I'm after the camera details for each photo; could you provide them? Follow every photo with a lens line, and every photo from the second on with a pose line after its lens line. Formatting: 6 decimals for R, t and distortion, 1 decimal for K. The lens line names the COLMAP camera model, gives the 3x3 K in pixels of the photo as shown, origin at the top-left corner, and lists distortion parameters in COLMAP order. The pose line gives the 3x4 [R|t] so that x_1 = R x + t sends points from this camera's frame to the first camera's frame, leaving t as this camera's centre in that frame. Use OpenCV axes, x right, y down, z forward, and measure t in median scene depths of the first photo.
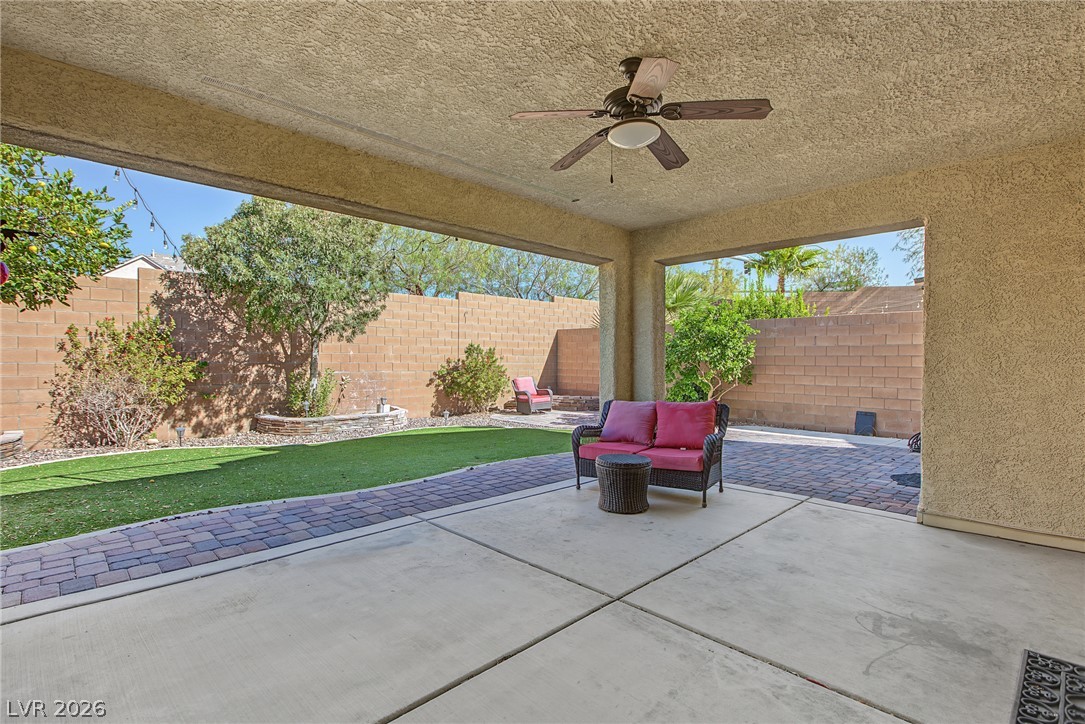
lens RADIAL K [[508.4, 0, 536.7], [0, 508.4, 360.3], [0, 0, 1]] dist [-0.010653, 0.002304]
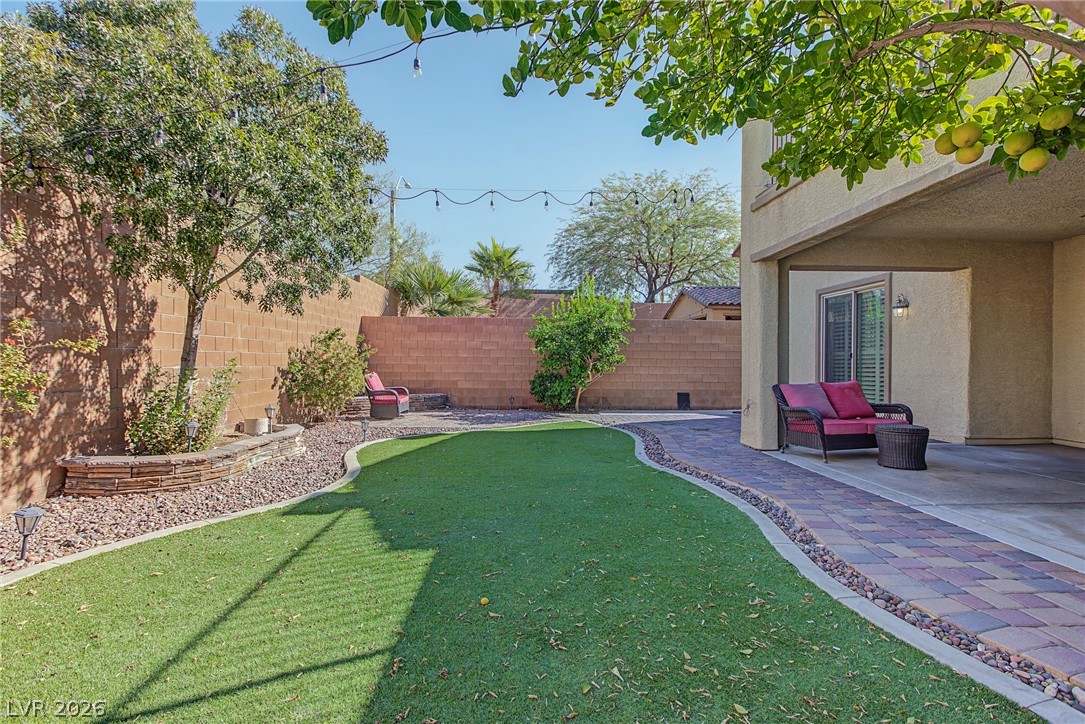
lens RADIAL K [[508.4, 0, 536.5], [0, 508.4, 362.5], [0, 0, 1]] dist [-0.010653, 0.002304]
pose [[0.670855, -0.001381, 0.741587, -0.604728], [-0.003523, 0.999981, 0.005049, 0.015836], [-0.741580, -0.006000, 0.670837, 0.381291]]
